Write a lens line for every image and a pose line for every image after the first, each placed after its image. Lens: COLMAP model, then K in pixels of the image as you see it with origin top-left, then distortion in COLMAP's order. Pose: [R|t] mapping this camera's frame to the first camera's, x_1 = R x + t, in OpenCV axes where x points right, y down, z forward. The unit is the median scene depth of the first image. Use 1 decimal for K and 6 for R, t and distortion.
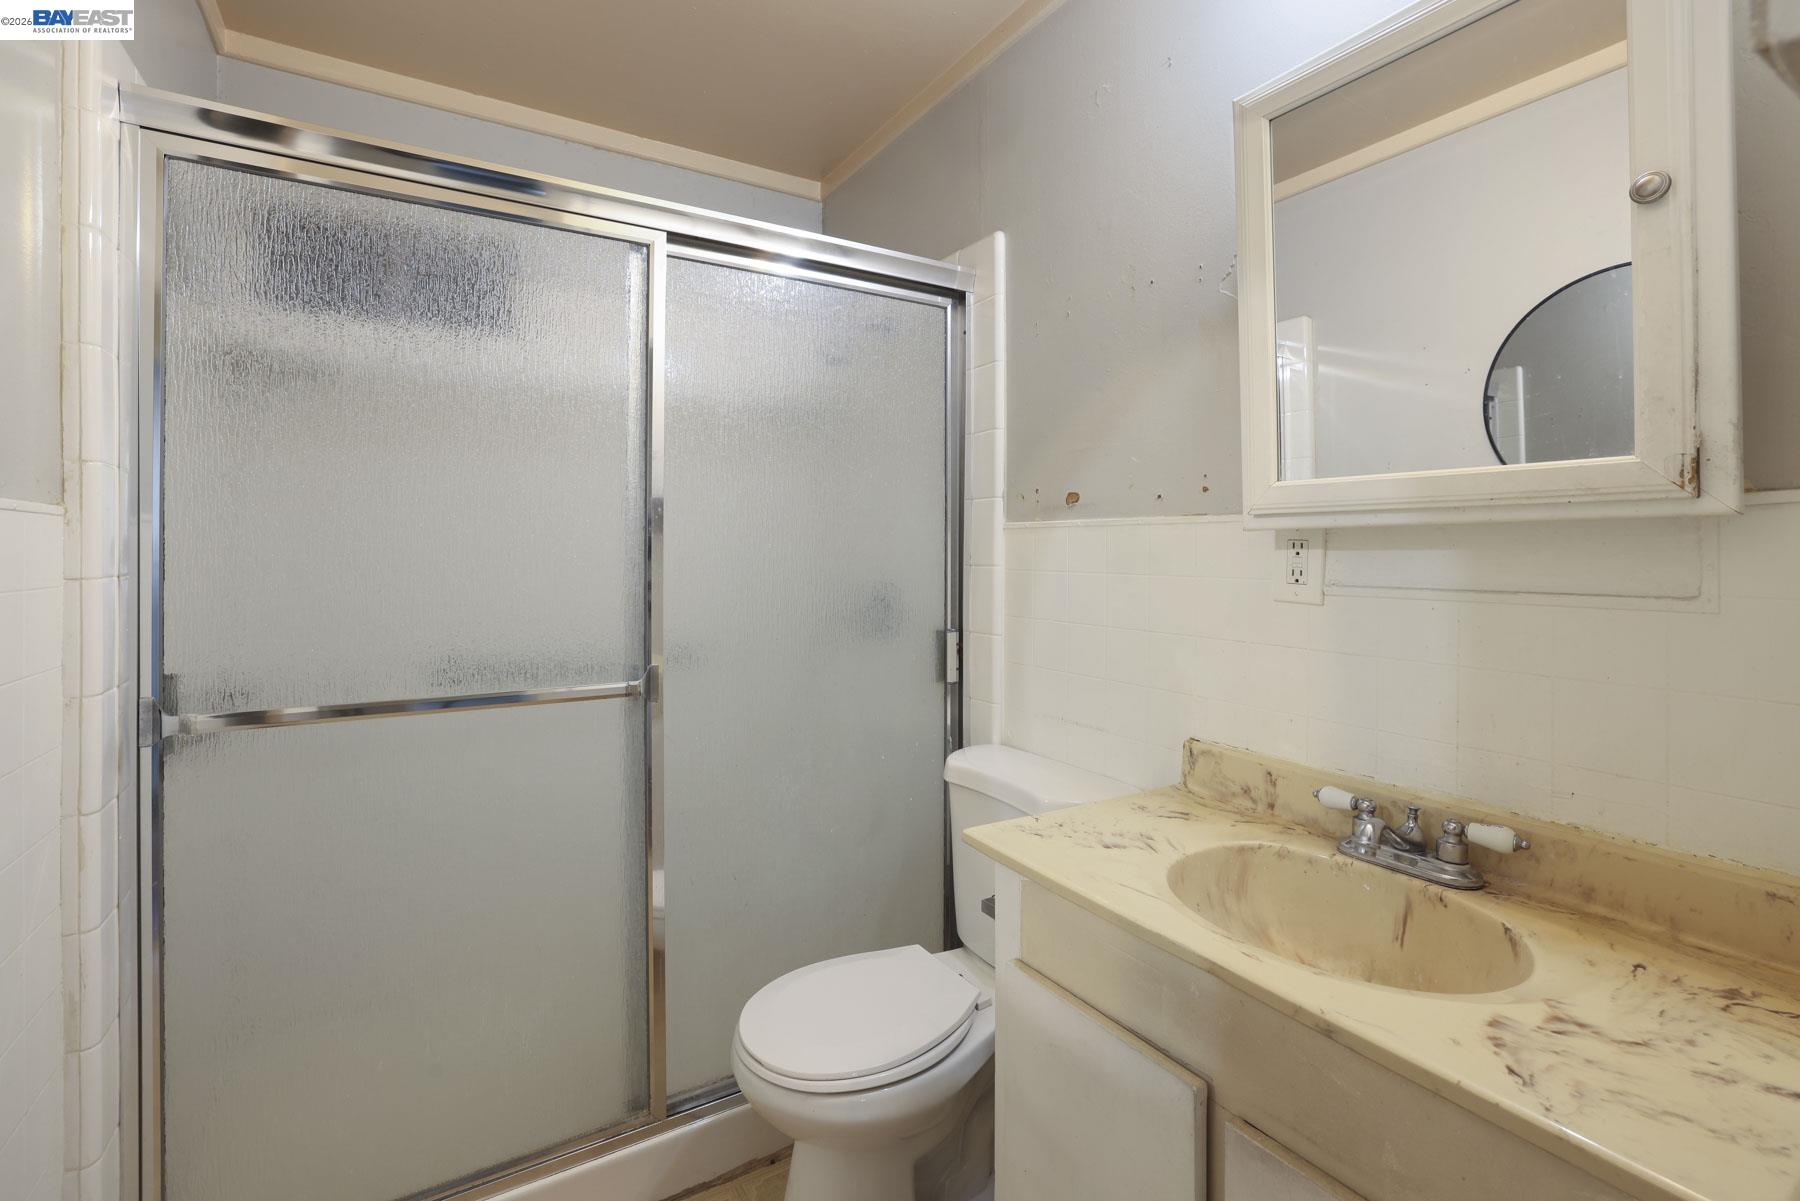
lens RADIAL K [[797.4, 0, 905.0], [0, 797.4, 566.6], [0, 0, 1]] dist [-0.046036, 0.014993]
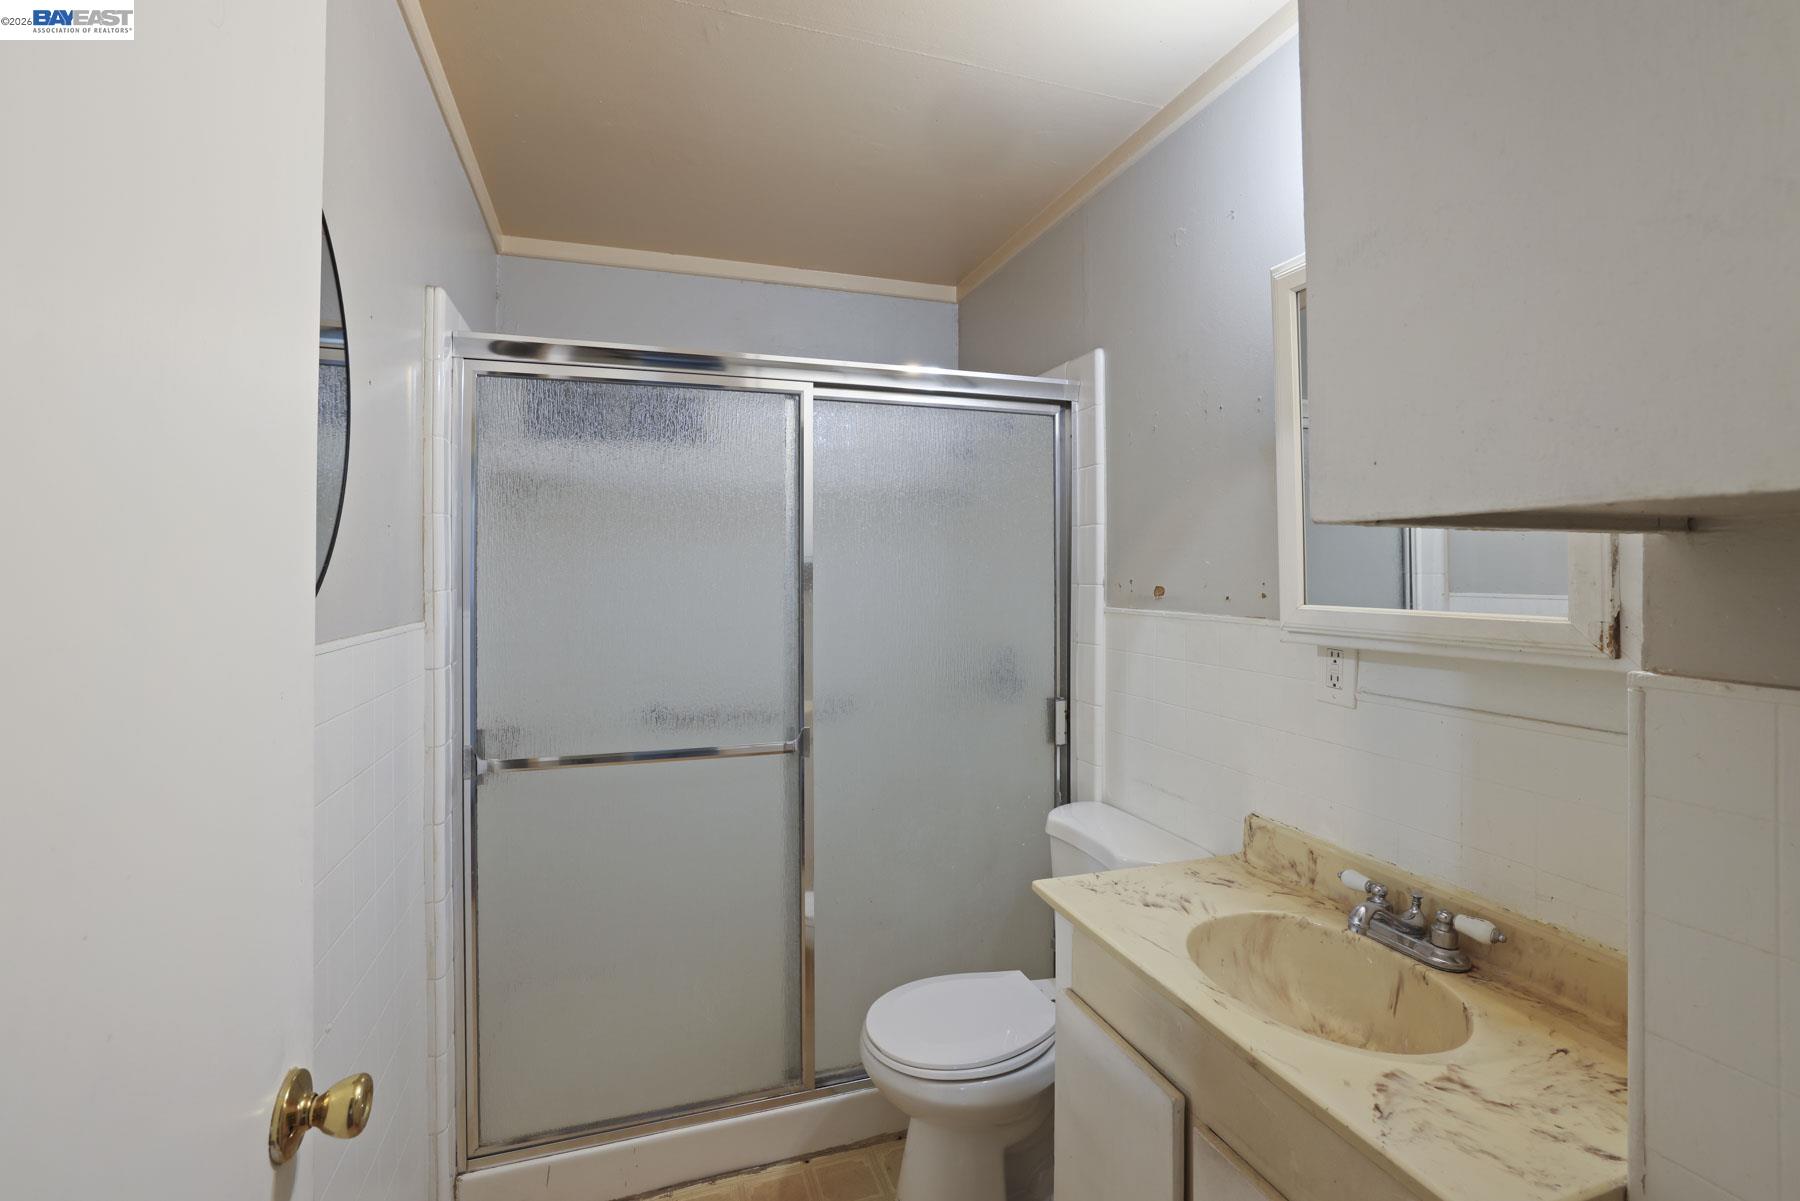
lens RADIAL K [[784.6, 0, 890.0], [0, 784.6, 594.4], [0, 0, 1]] dist [-0.049986, 0.018025]
pose [[0.972509, -0.001264, -0.232862, 0.136355], [0.001553, 0.999998, 0.001058, -0.117168], [0.232861, -0.001391, 0.972509, -0.234652]]
